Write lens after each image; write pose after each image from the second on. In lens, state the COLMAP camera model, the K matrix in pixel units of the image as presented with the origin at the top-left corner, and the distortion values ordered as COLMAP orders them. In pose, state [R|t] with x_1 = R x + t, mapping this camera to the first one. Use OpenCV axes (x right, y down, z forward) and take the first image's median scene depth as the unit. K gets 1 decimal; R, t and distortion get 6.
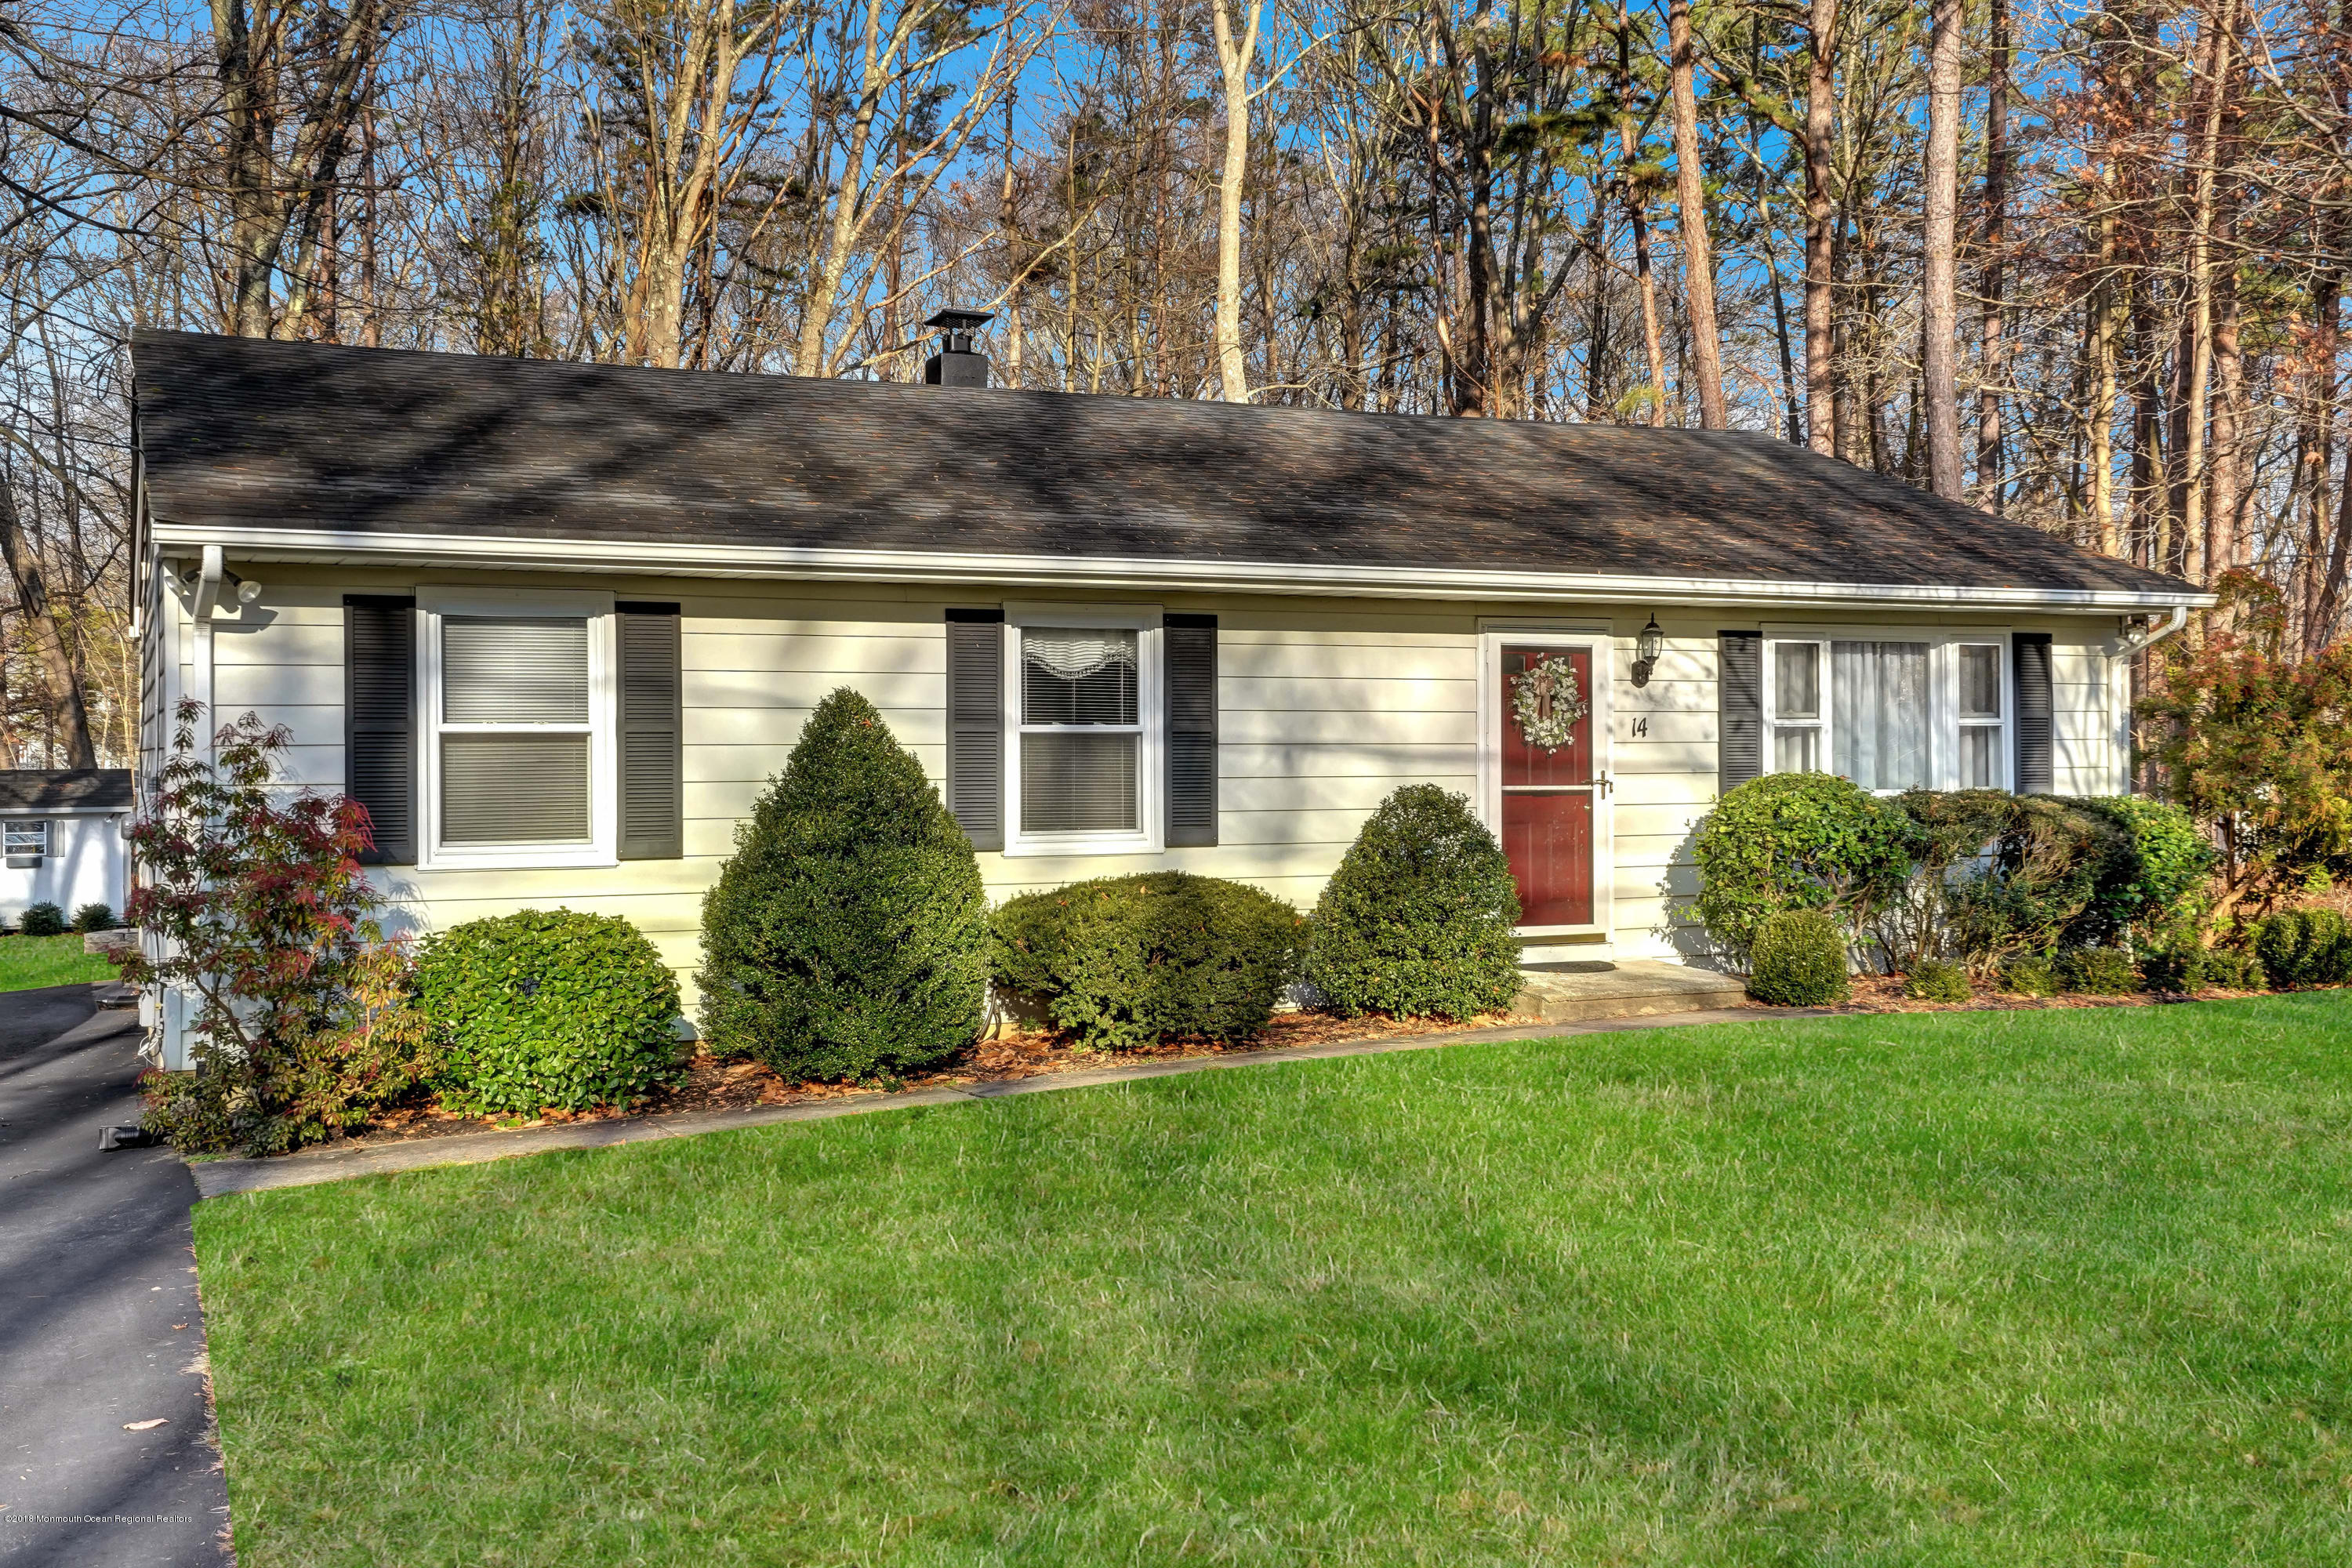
lens RADIAL K [[2407.7, 0, 1172.5], [0, 2407.7, 722.7], [0, 0, 1]] dist [0.066298, 0.000000]
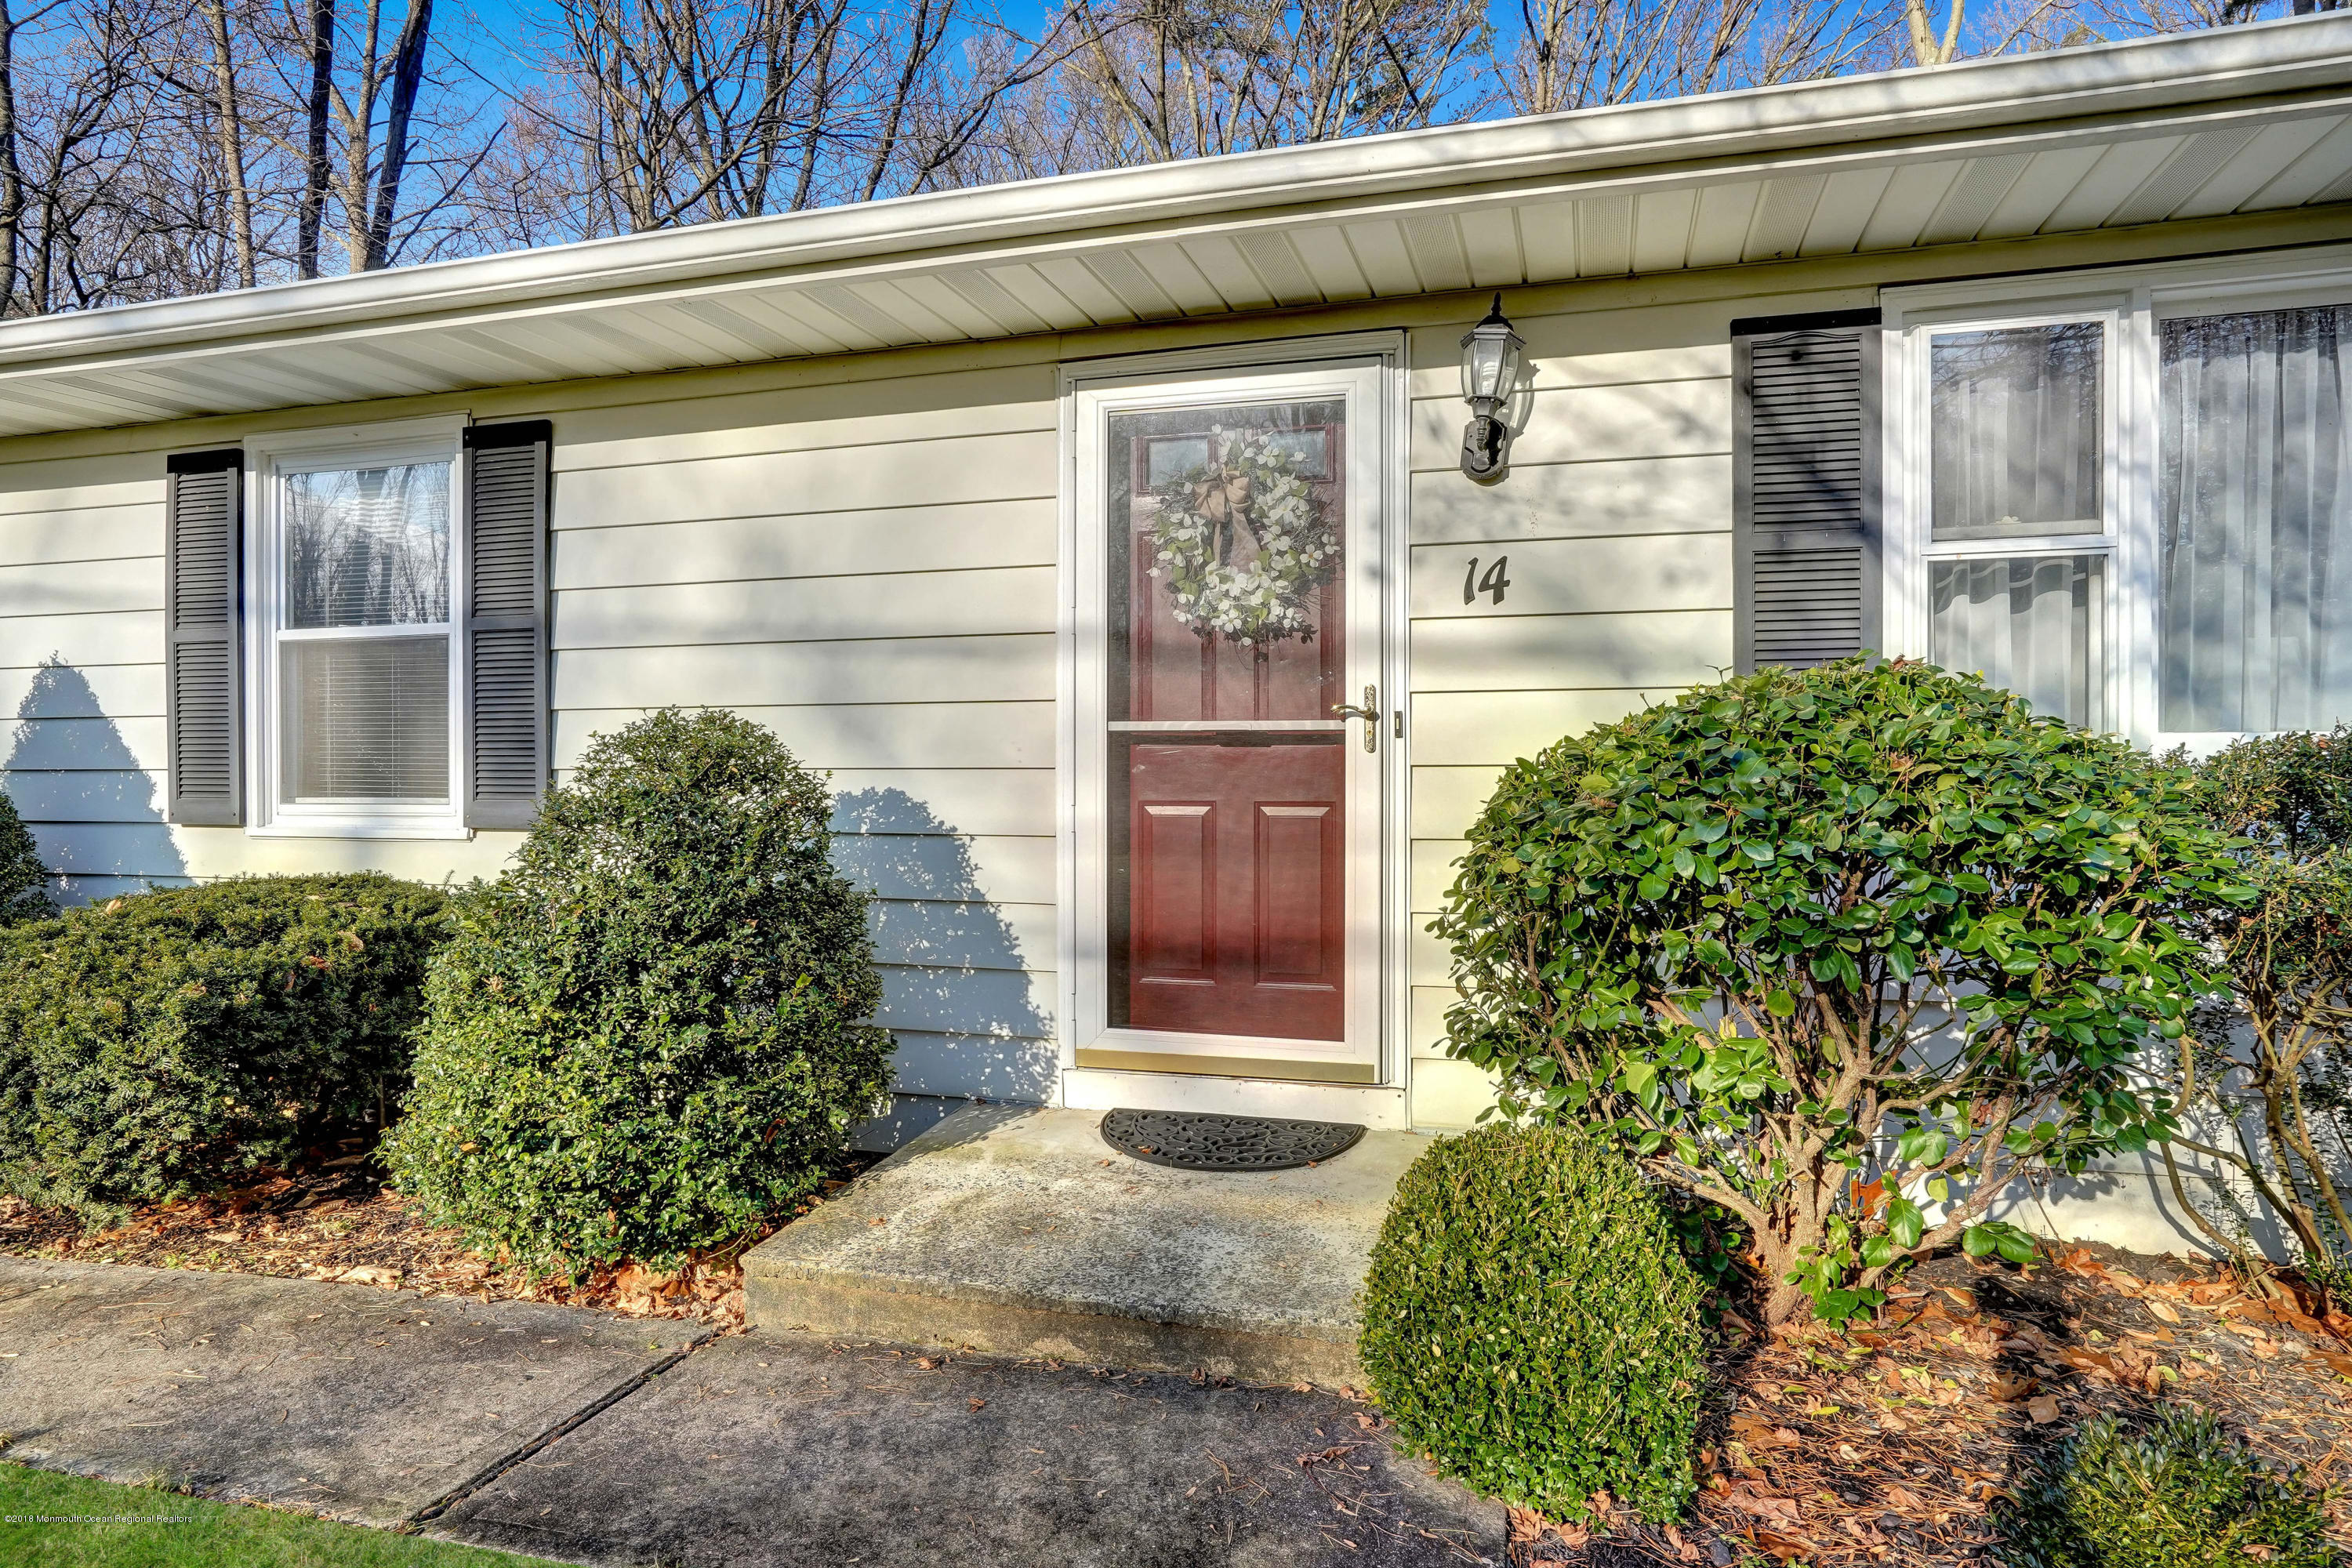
lens RADIAL K [[1321.2, 0, 1166.7], [0, 1321.2, 764.1], [0, 0, 1]] dist [-0.015941, 0.002271]
pose [[0.757300, 0.001642, -0.653065, 0.308499], [0.010872, 0.999827, 0.015120, 0.030604], [0.652977, -0.018550, 0.757151, 0.810431]]
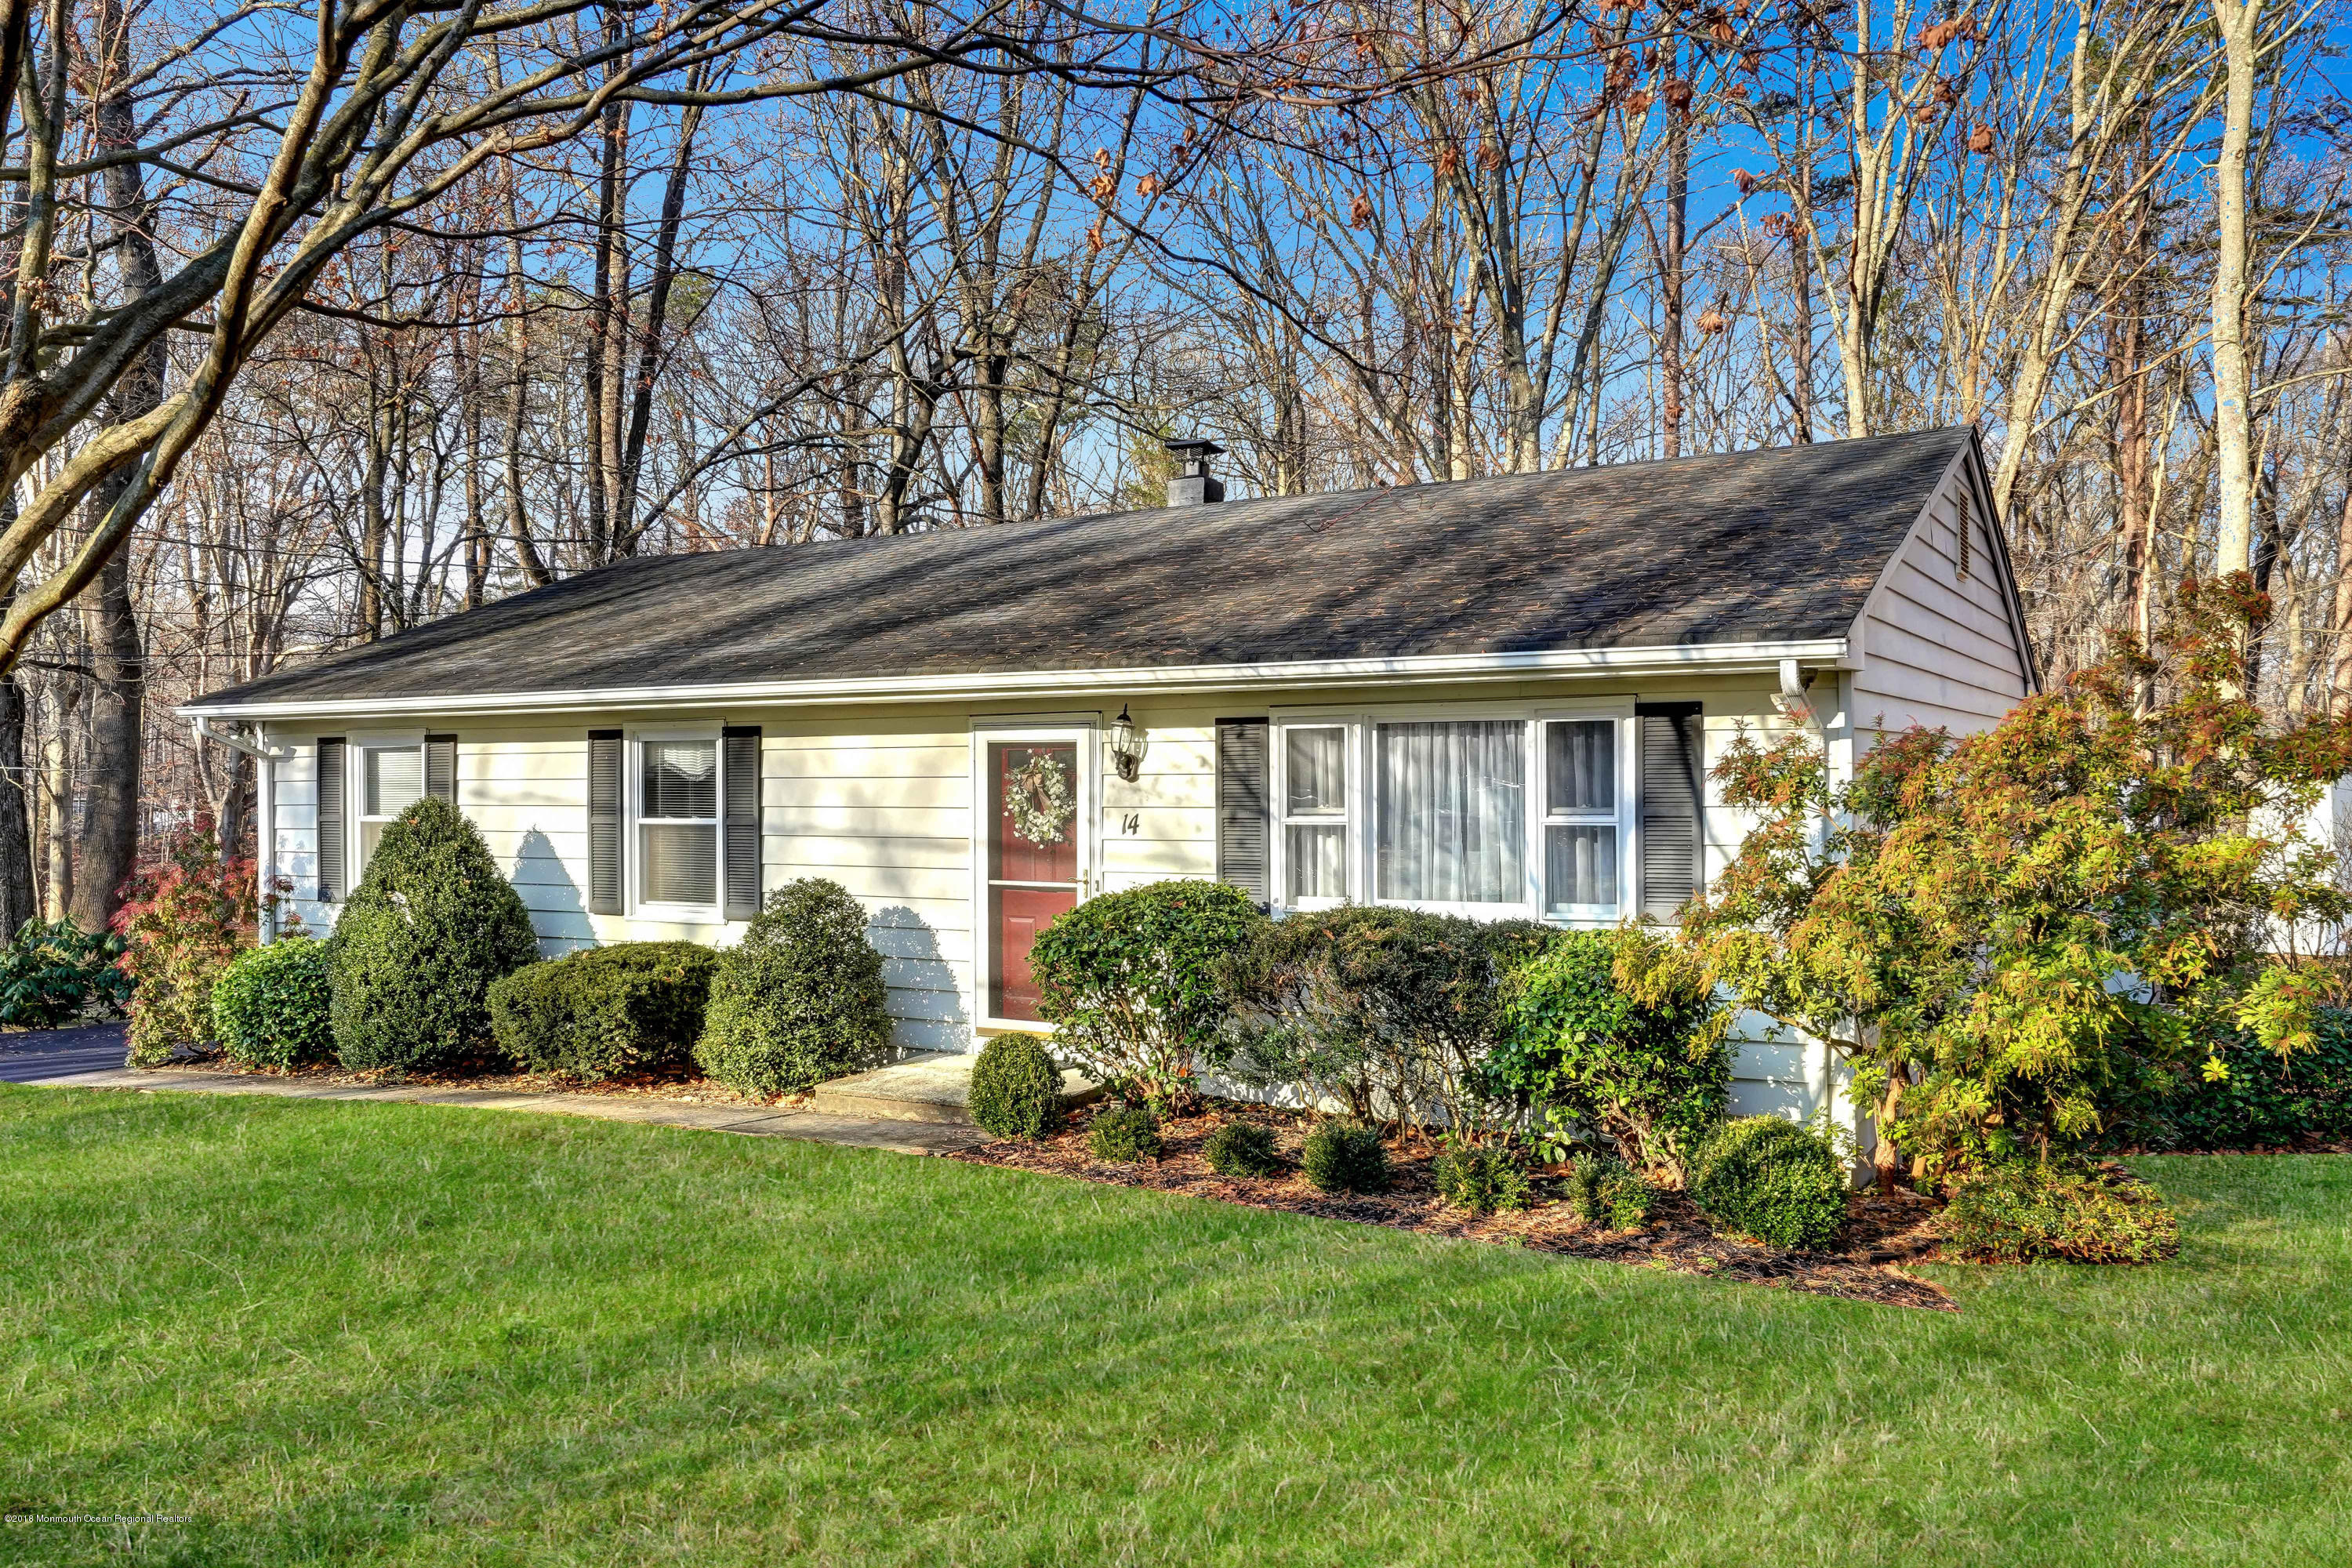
lens RADIAL K [[1838.0, 0, 1179.9], [0, 1838.0, 746.1], [0, 0, 1]] dist [-0.007498, 0.007112]
pose [[0.575901, -0.011969, -0.817432, 0.820209], [0.018758, 0.999823, -0.001424, -0.027917], [0.817304, -0.014513, 0.576023, 0.612354]]
